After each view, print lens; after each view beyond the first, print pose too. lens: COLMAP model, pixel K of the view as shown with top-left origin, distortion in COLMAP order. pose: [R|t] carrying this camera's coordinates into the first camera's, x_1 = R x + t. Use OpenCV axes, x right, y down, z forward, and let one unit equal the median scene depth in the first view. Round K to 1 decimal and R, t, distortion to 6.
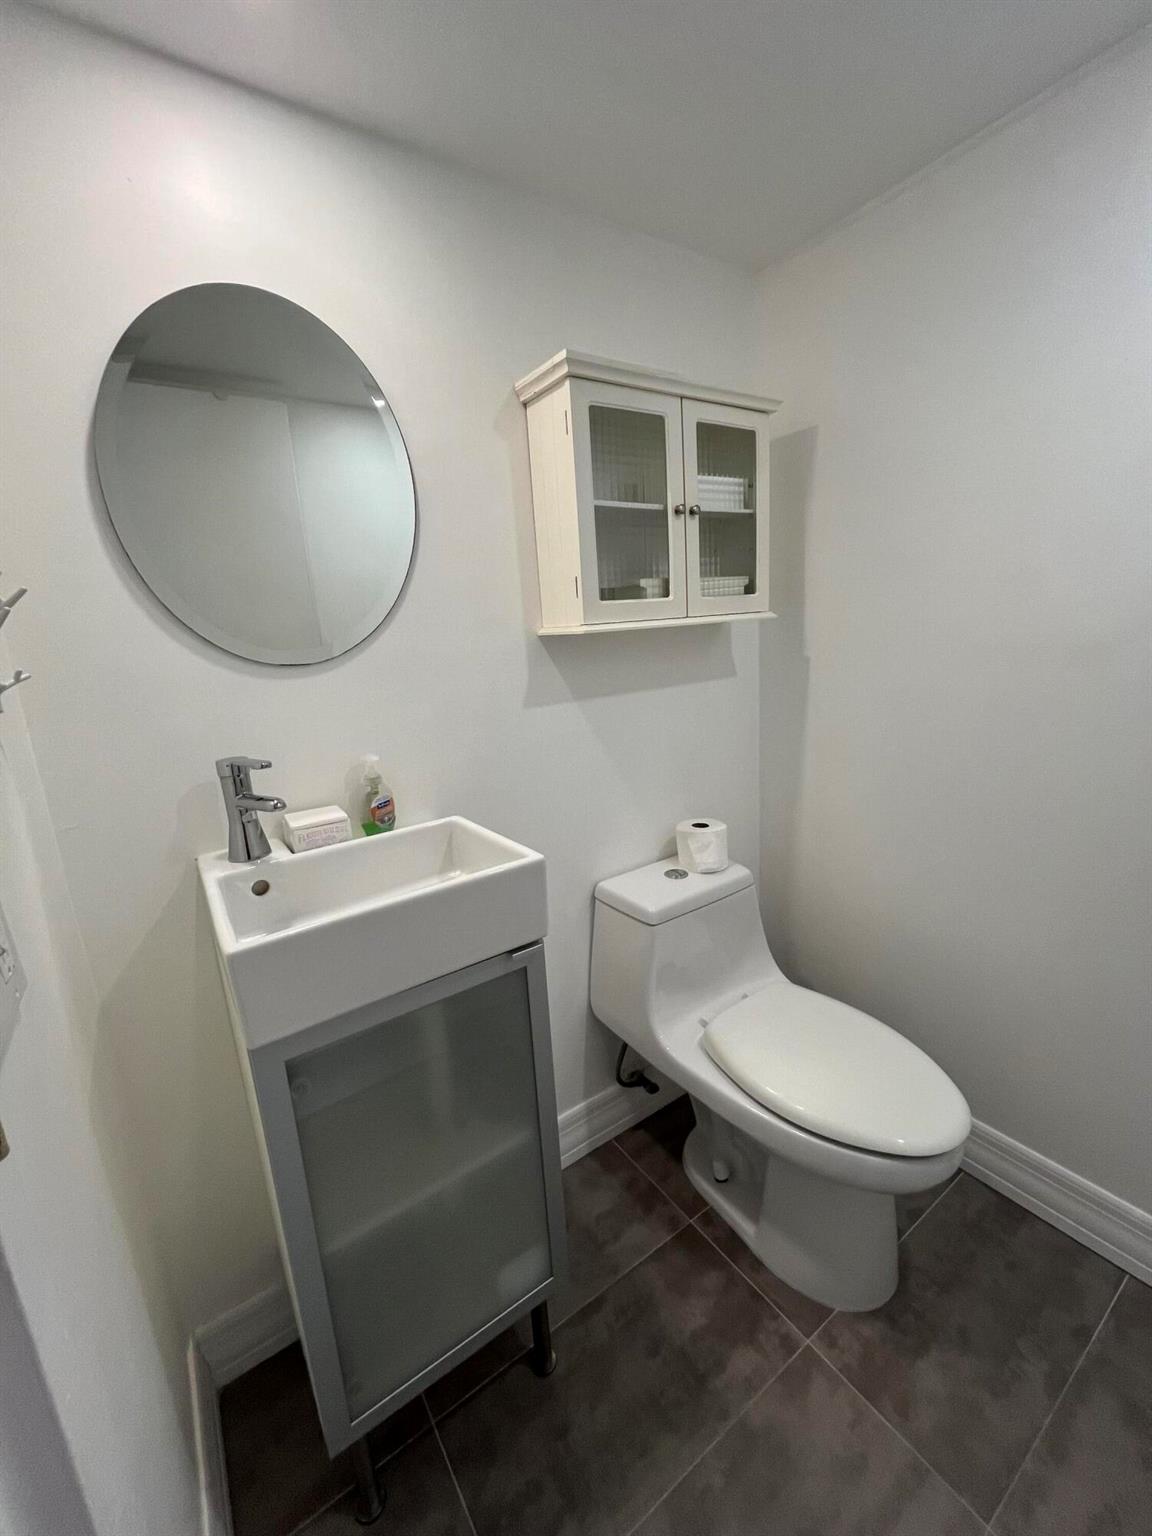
lens RADIAL K [[622.8, 0, 577.8], [0, 622.8, 768.5], [0, 0, 1]] dist [-0.003800, 0.000450]
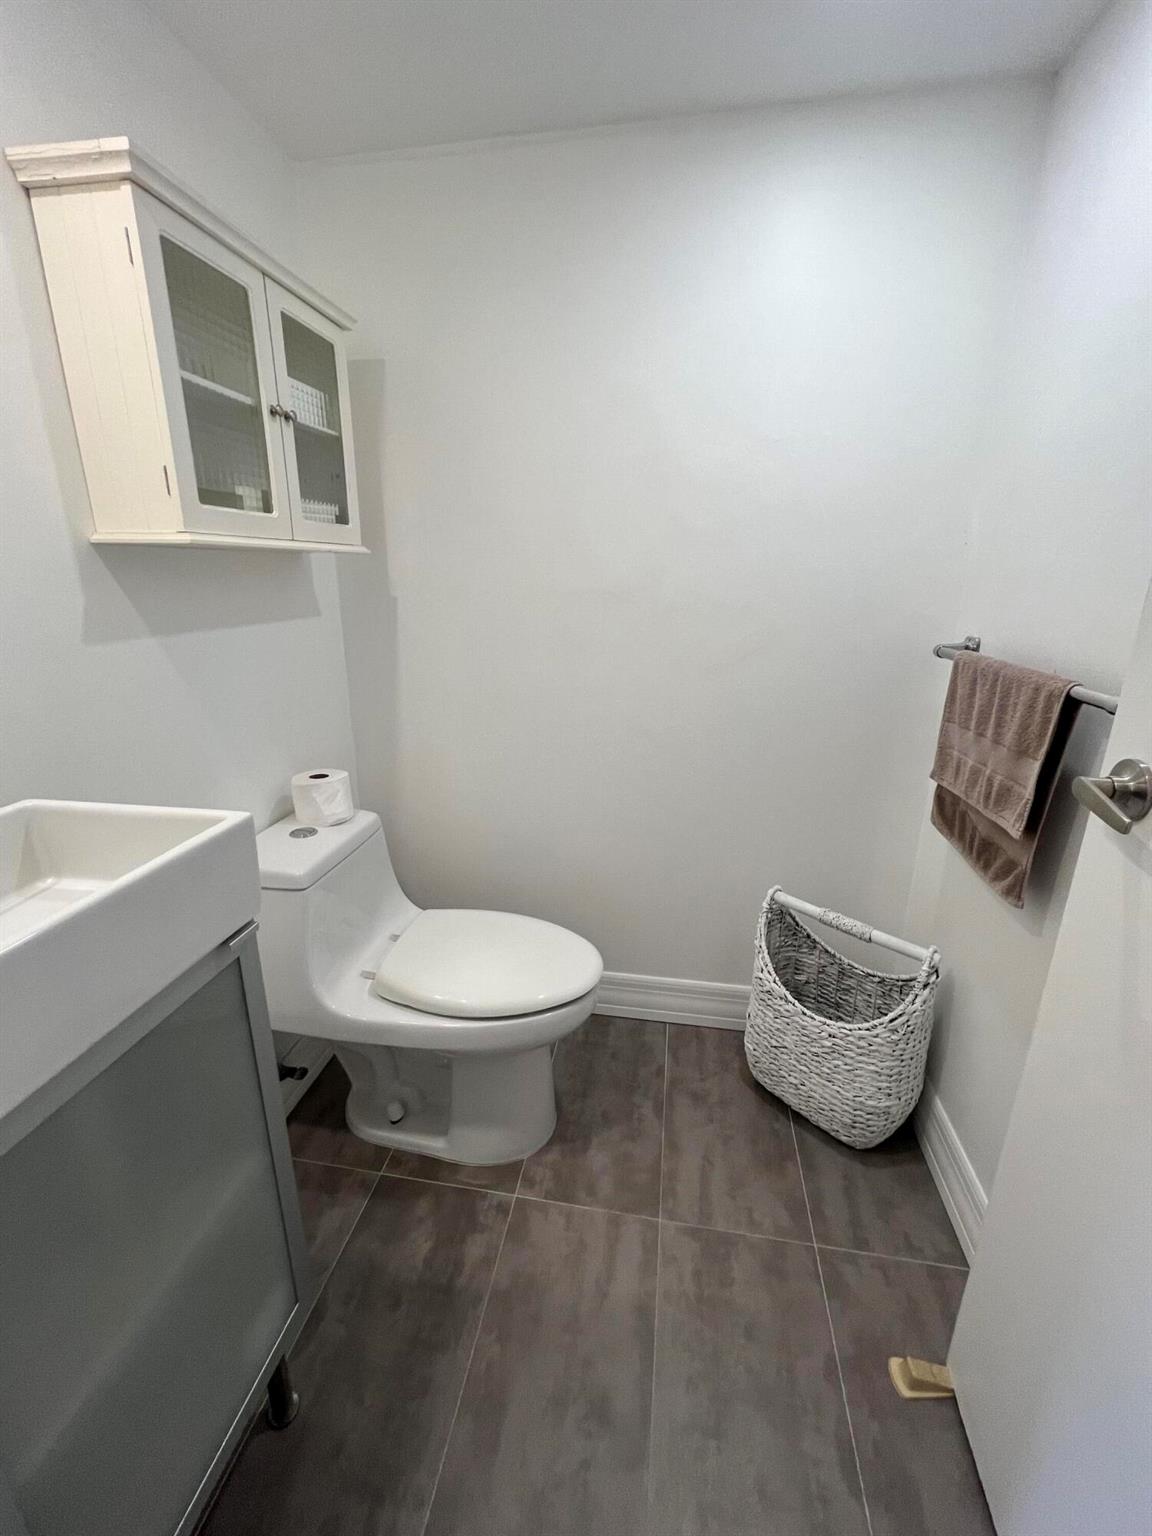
lens RADIAL K [[622.8, 0, 580.5], [0, 622.8, 766.2], [0, 0, 1]] dist [-0.003800, 0.000450]
pose [[0.689666, -0.142175, 0.710033, -0.226022], [0.103455, 0.989823, 0.097712, 0.032364], [-0.716699, 0.006067, 0.697356, 0.095083]]
